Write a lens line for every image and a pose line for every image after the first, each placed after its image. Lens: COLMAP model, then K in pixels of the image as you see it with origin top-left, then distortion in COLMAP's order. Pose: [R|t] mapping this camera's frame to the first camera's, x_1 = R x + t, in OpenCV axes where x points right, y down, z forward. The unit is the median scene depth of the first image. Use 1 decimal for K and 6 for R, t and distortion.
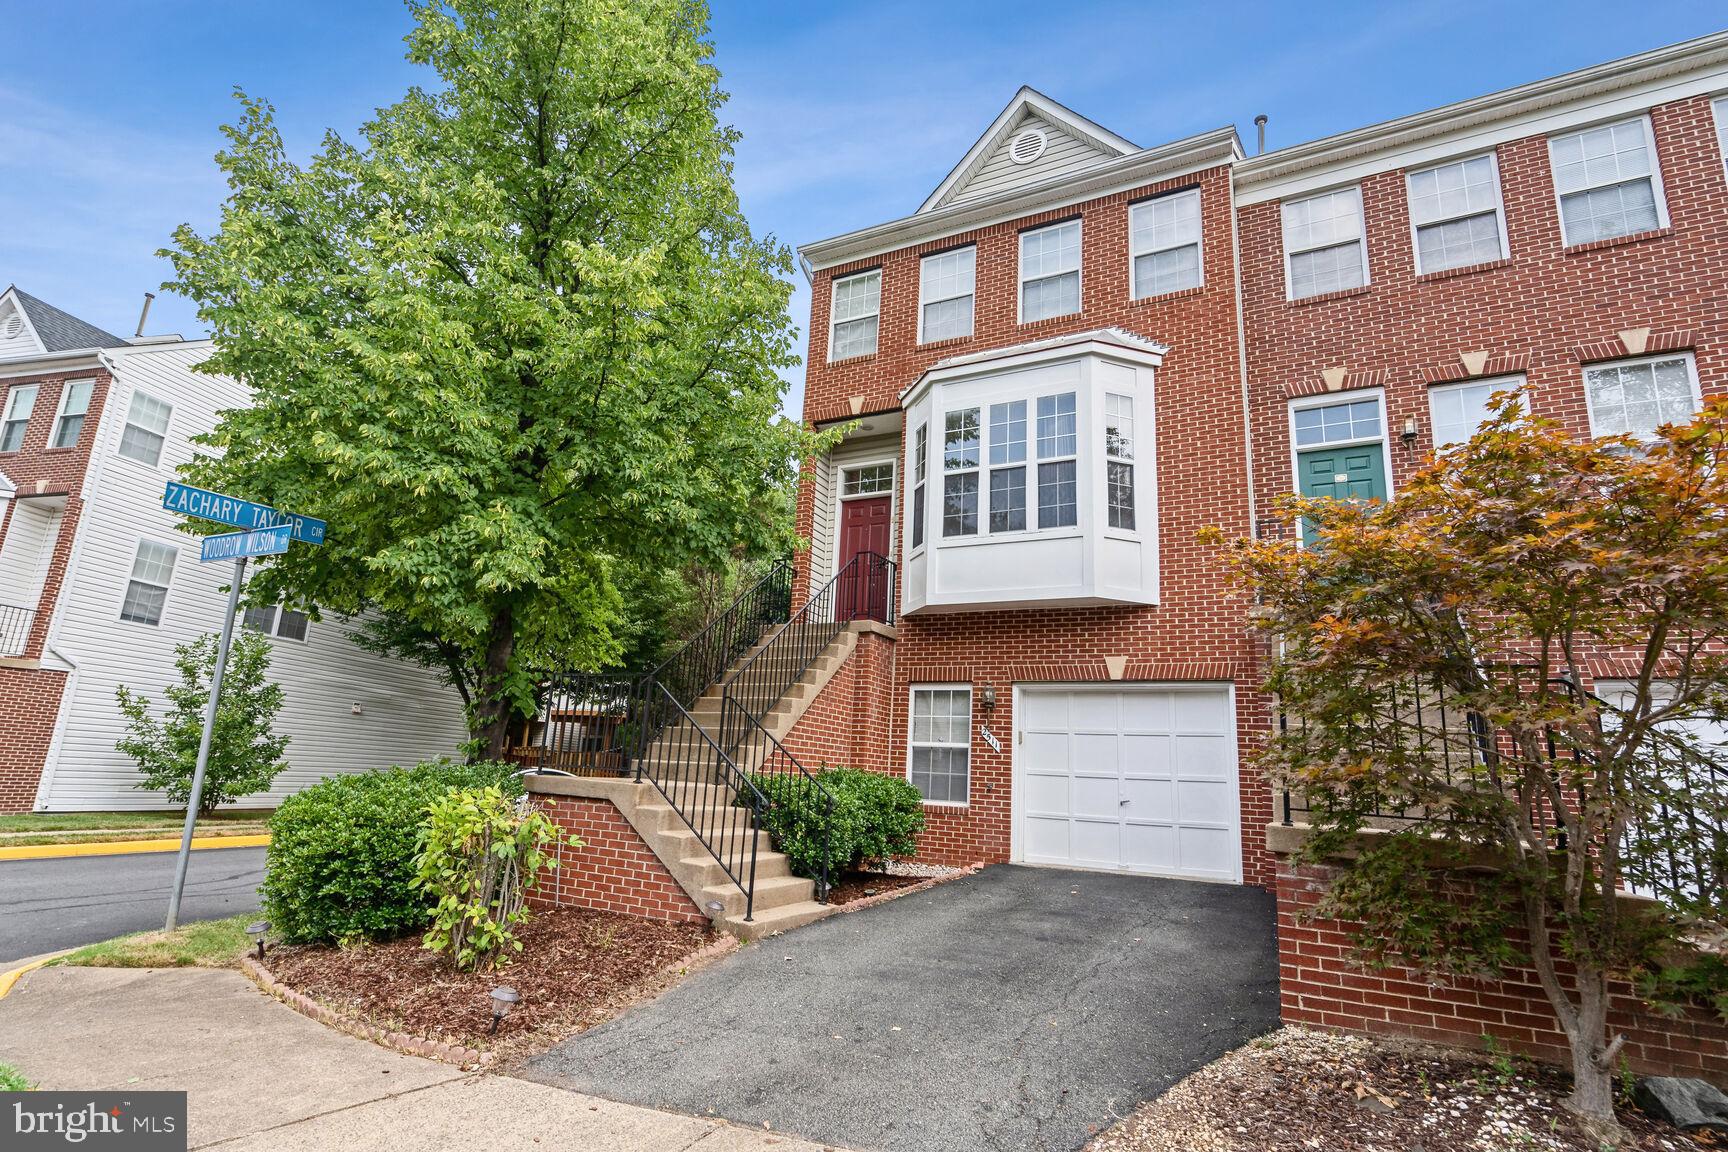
lens RADIAL K [[860.3, 0, 866.2], [0, 860.3, 577.1], [0, 0, 1]] dist [0.002138, -0.001186]
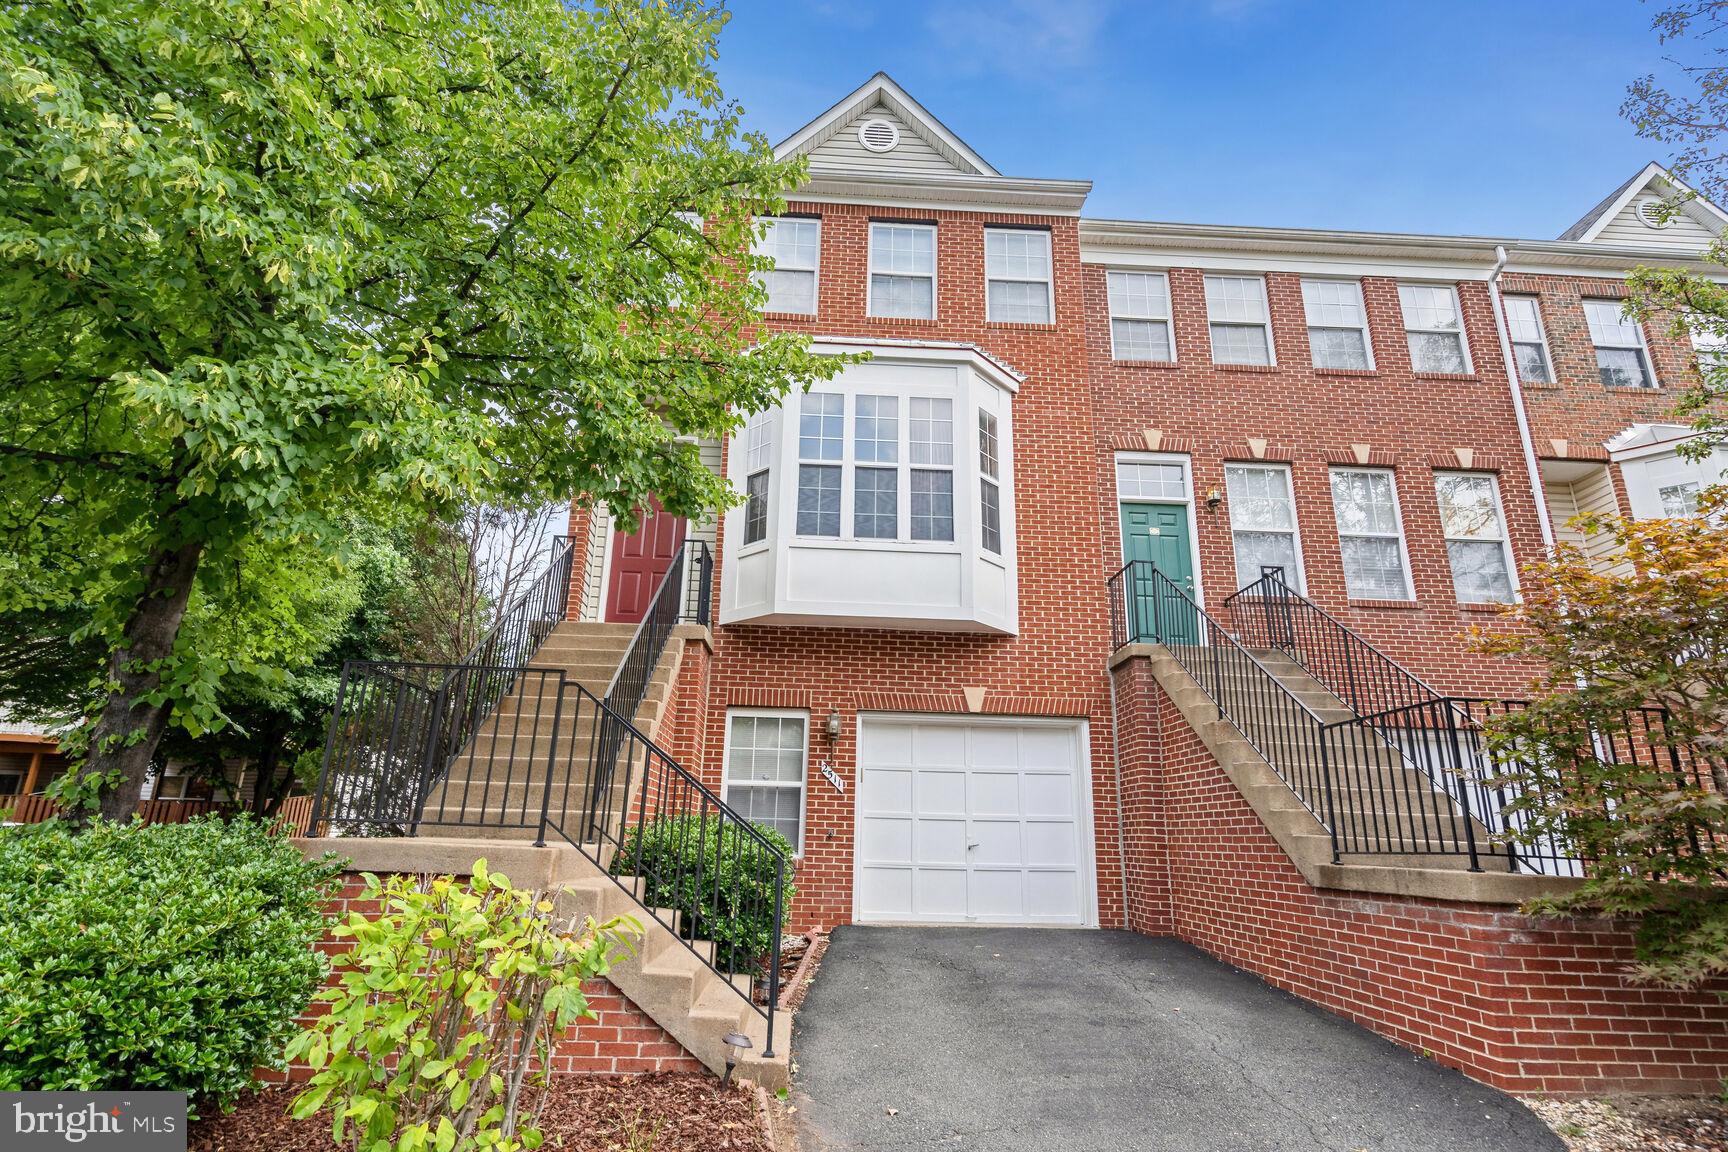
lens RADIAL K [[860.3, 0, 863.9], [0, 860.3, 574.5], [0, 0, 1]] dist [0.002138, -0.001186]
pose [[0.864883, 0.117588, 0.488007, -0.270387], [-0.095711, 0.992971, -0.069635, 0.046247], [-0.492764, 0.013519, 0.870058, 0.242979]]
